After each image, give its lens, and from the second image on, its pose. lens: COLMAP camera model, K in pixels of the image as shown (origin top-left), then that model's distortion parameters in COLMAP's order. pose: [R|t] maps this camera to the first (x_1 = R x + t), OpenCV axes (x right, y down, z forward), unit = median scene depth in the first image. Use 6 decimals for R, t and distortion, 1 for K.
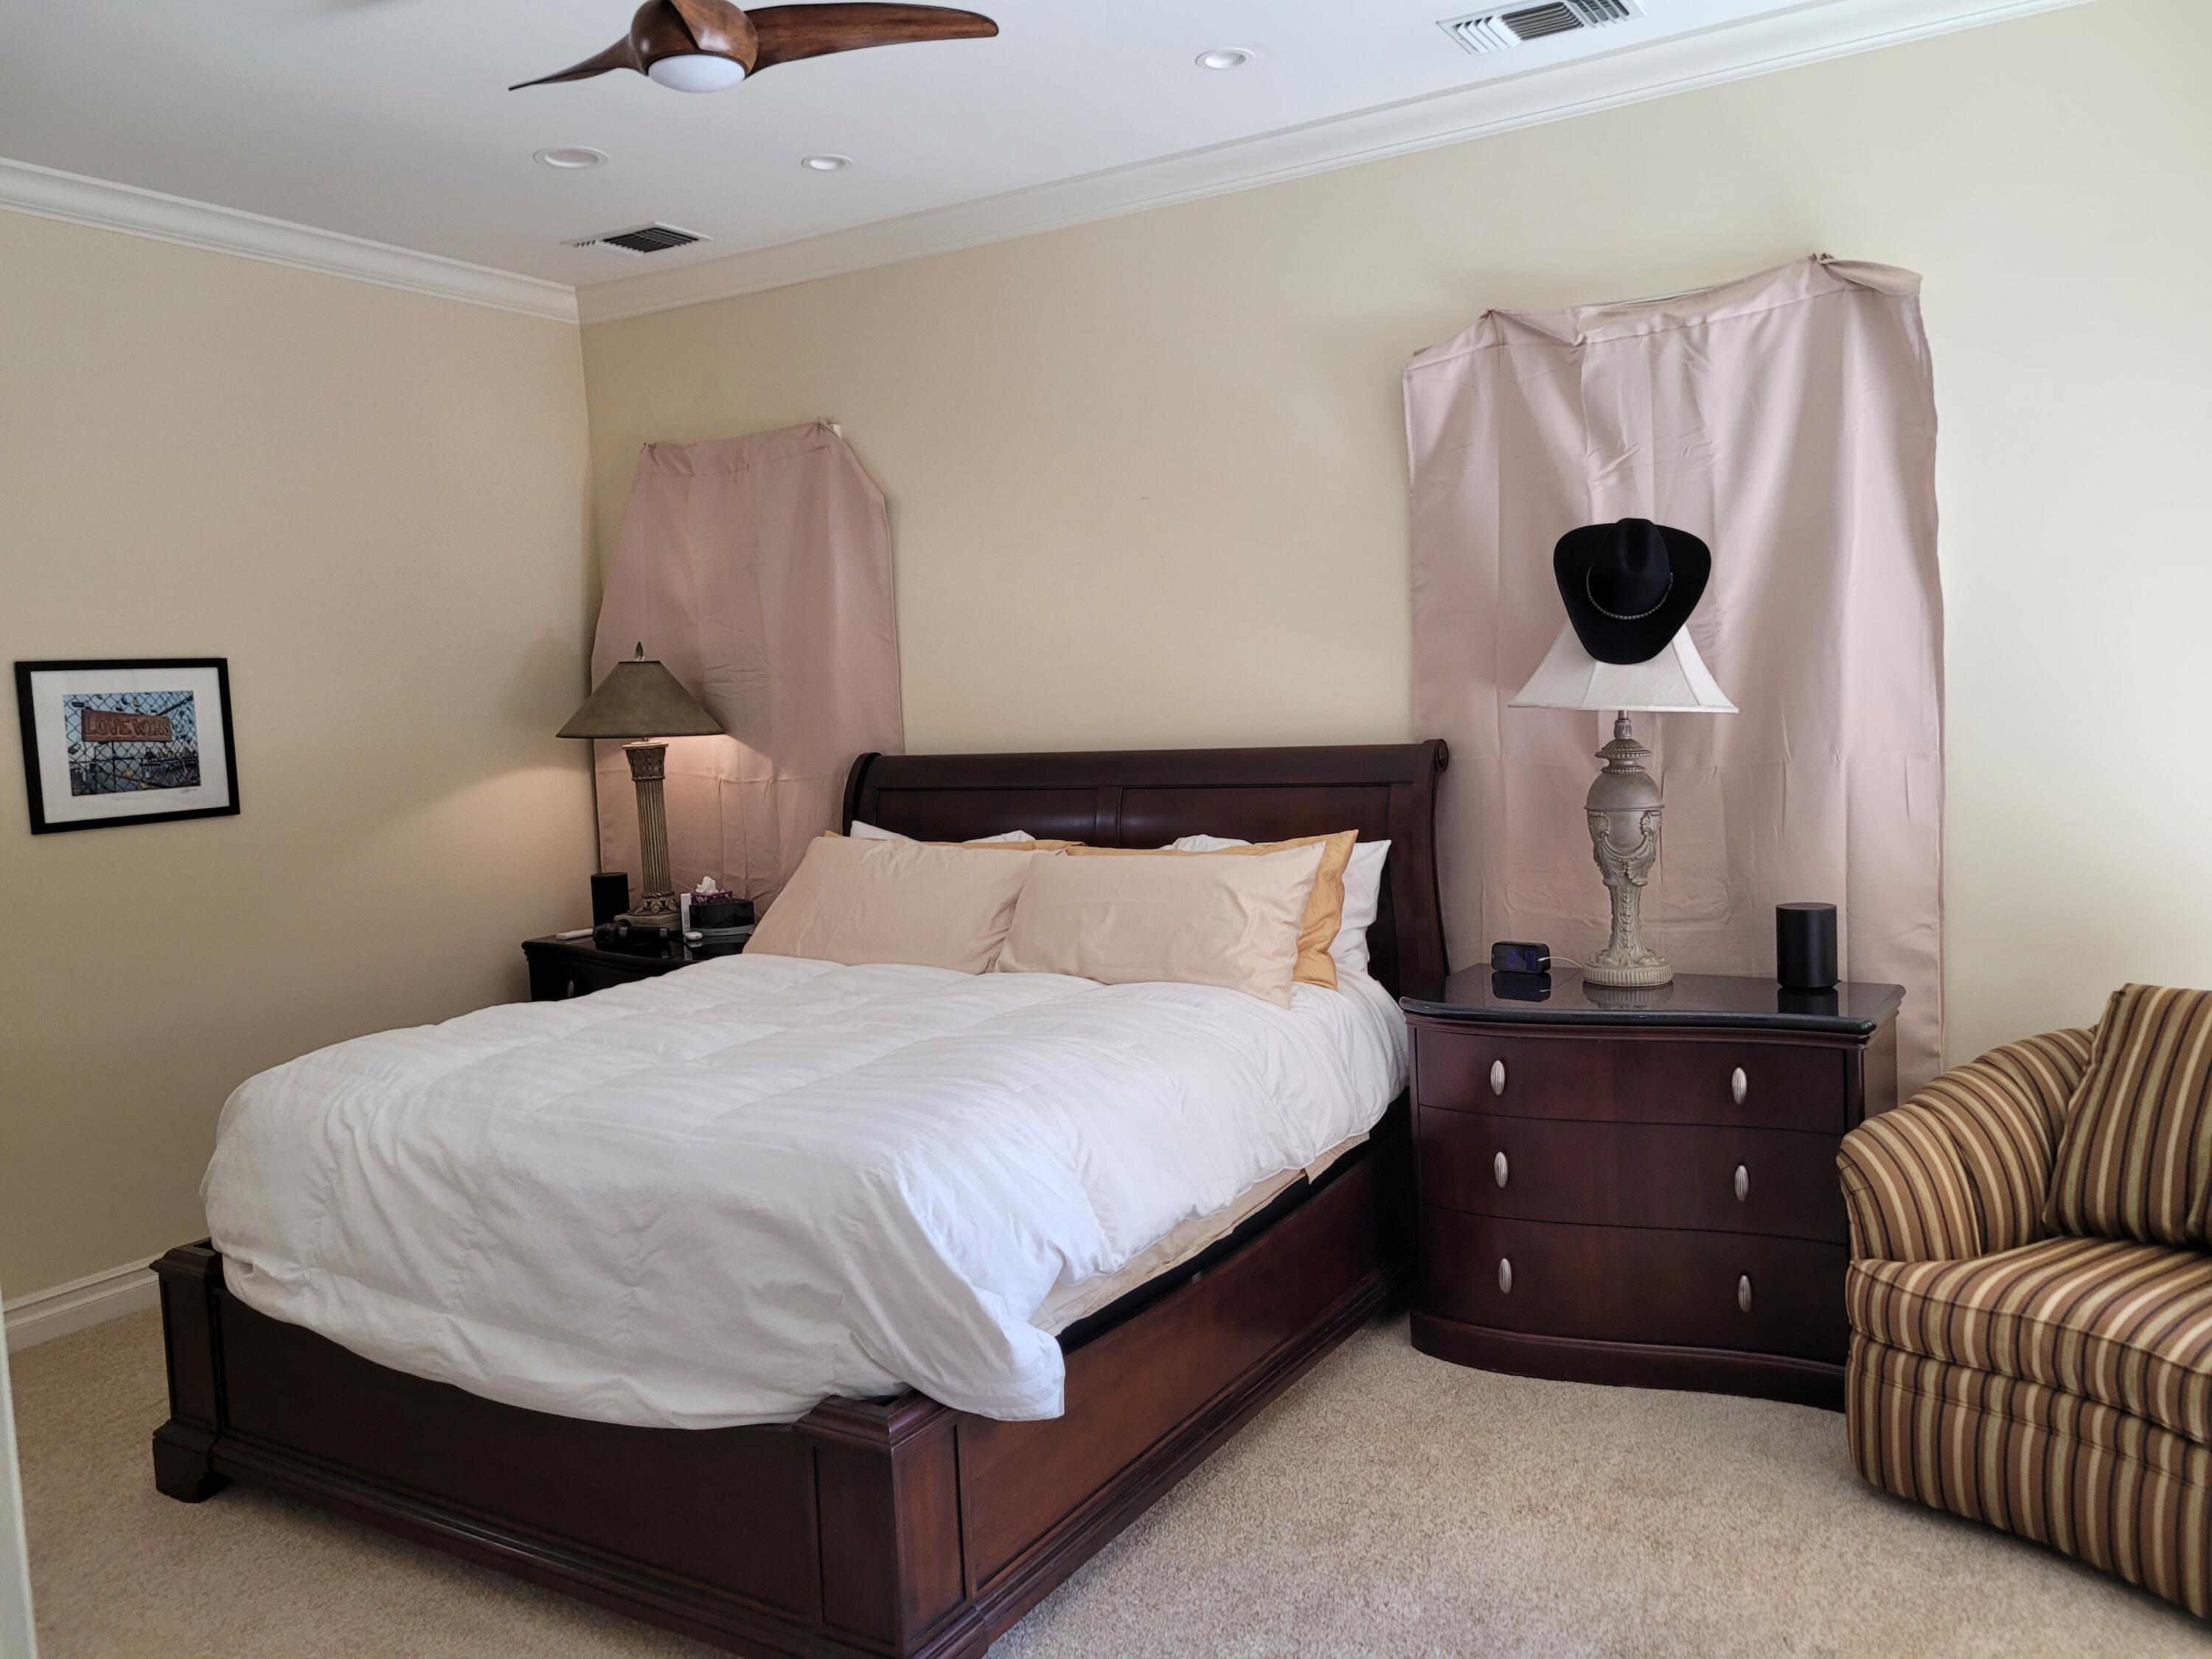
lens RADIAL K [[1675.9, 0, 1109.0], [0, 1675.9, 827.3], [0, 0, 1]] dist [0.023403, 0.005126]
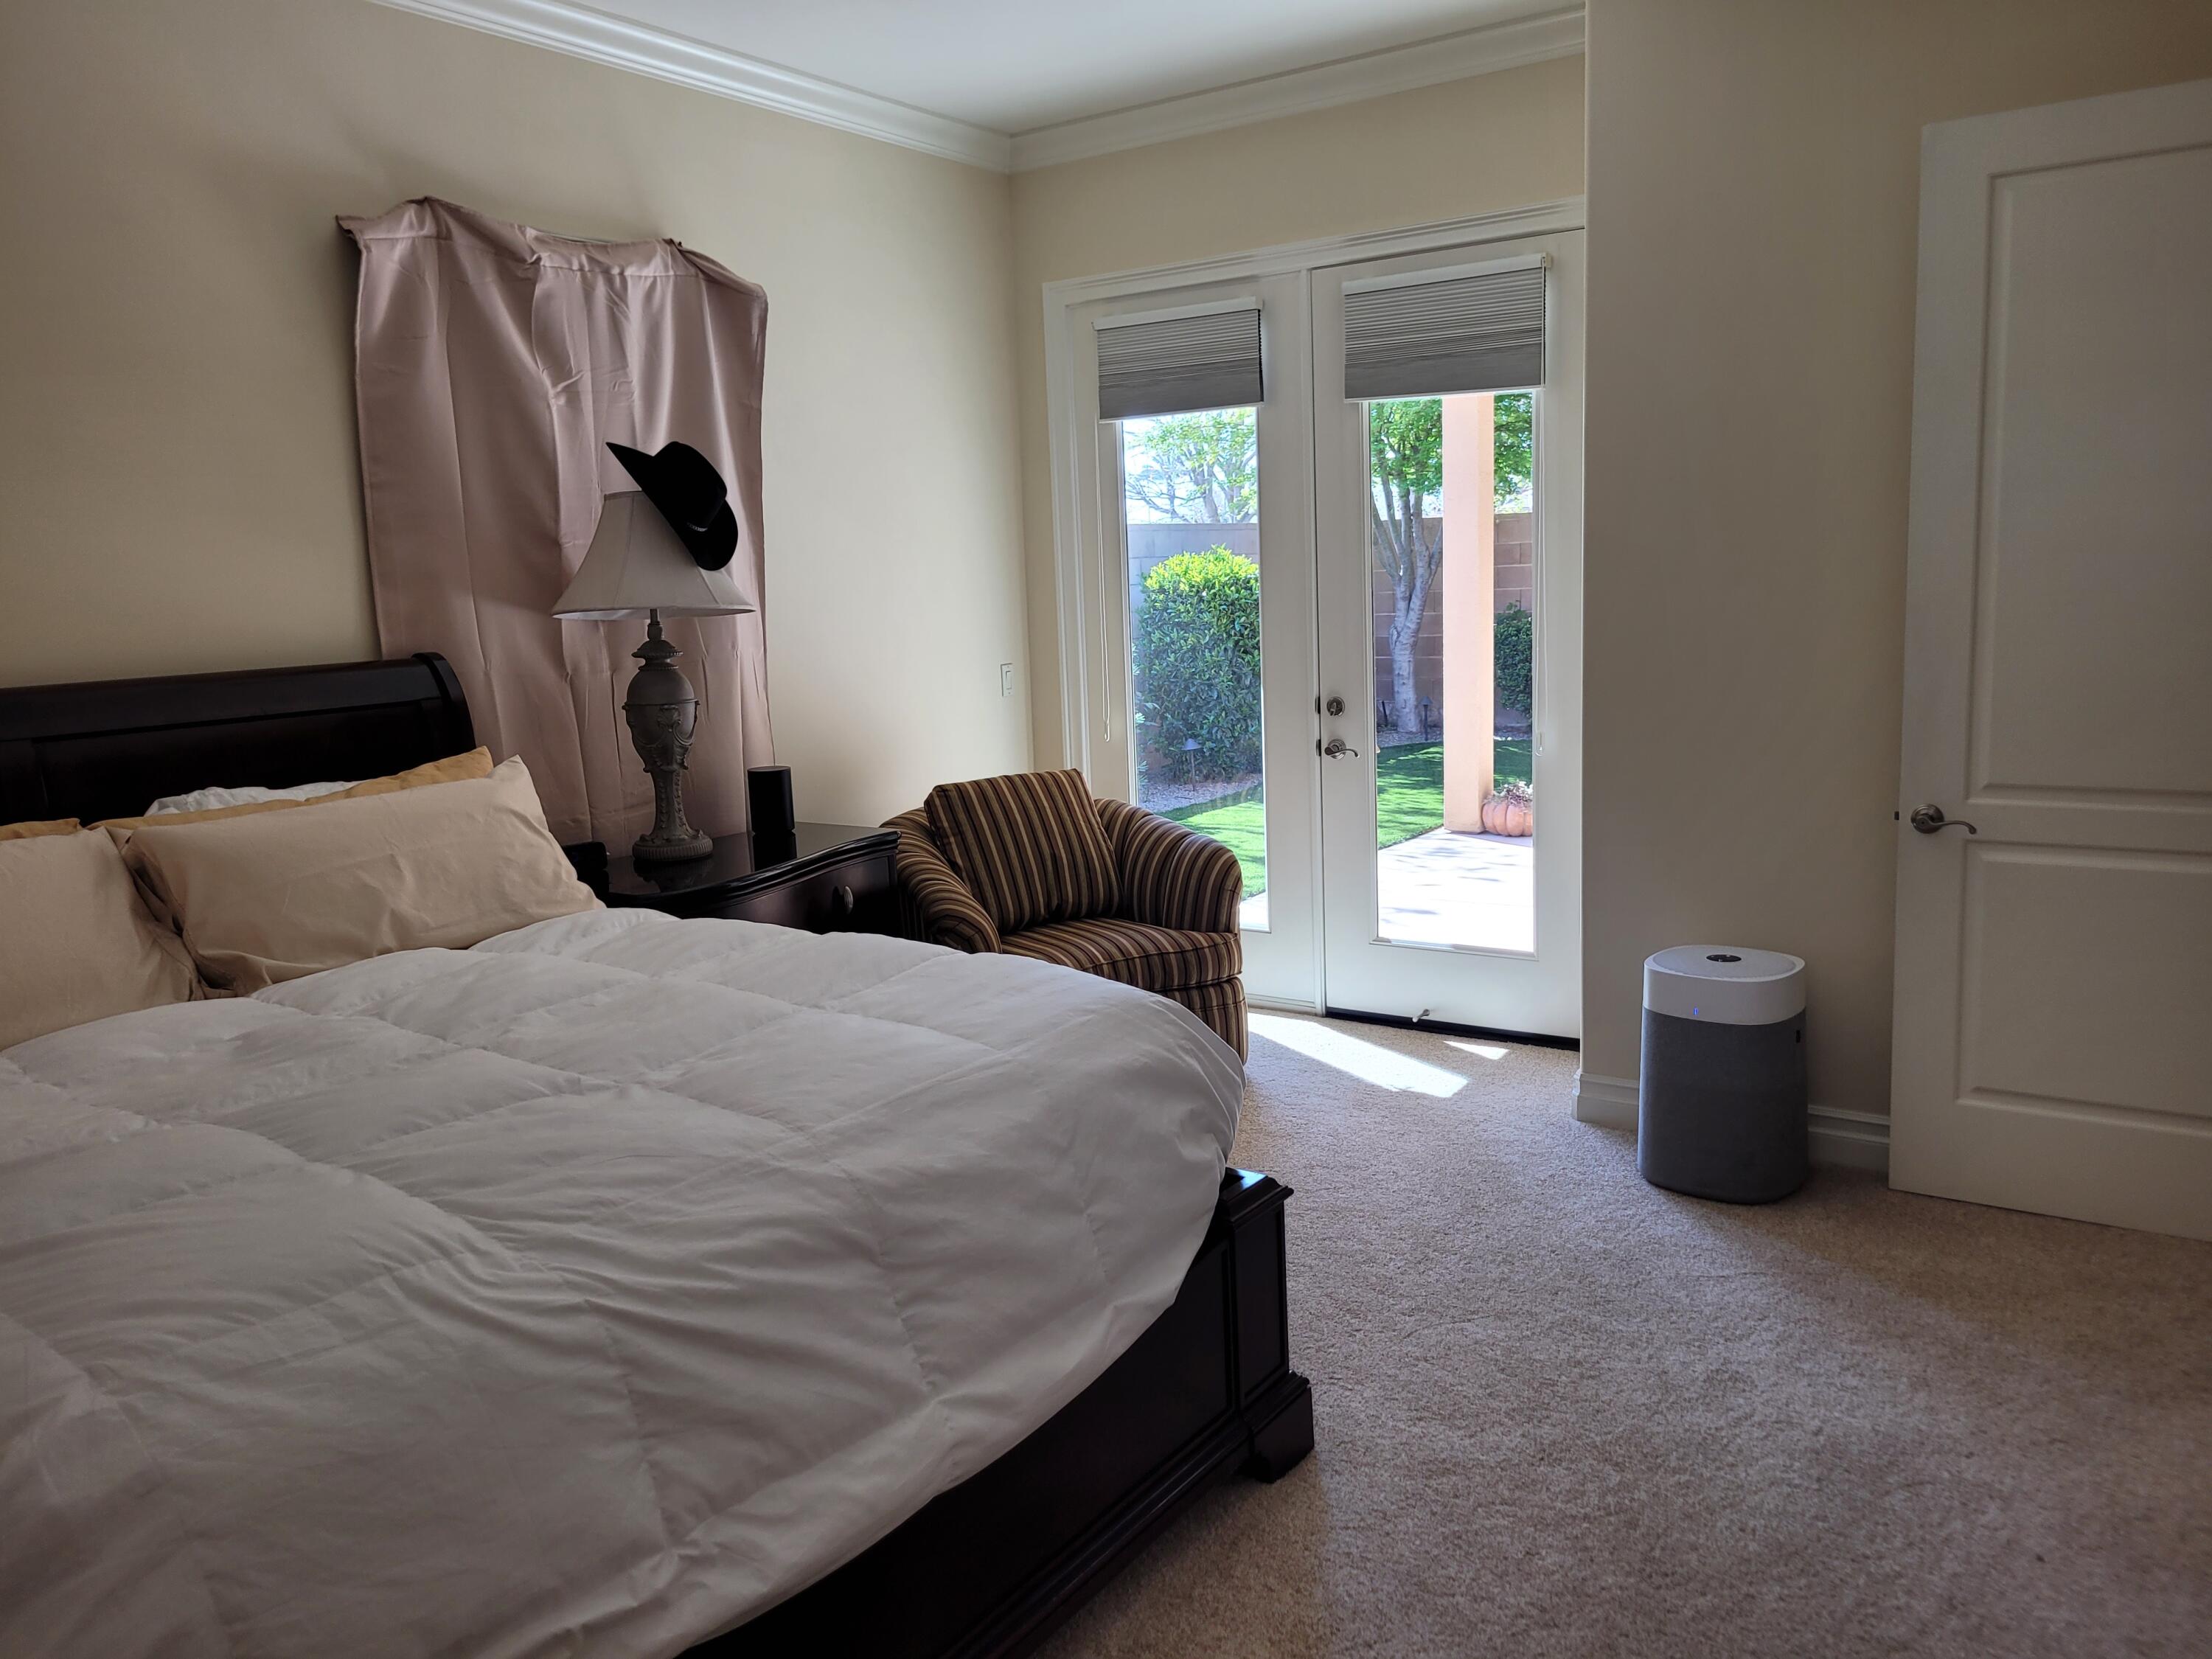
lens RADIAL K [[1675.9, 0, 1107.4], [0, 1675.9, 829.2], [0, 0, 1]] dist [0.023403, 0.005126]
pose [[0.053696, -0.114285, 0.991996, -0.771067], [0.117654, 0.987233, 0.107368, -0.012151], [-0.991602, 0.110948, 0.066456, 0.616705]]
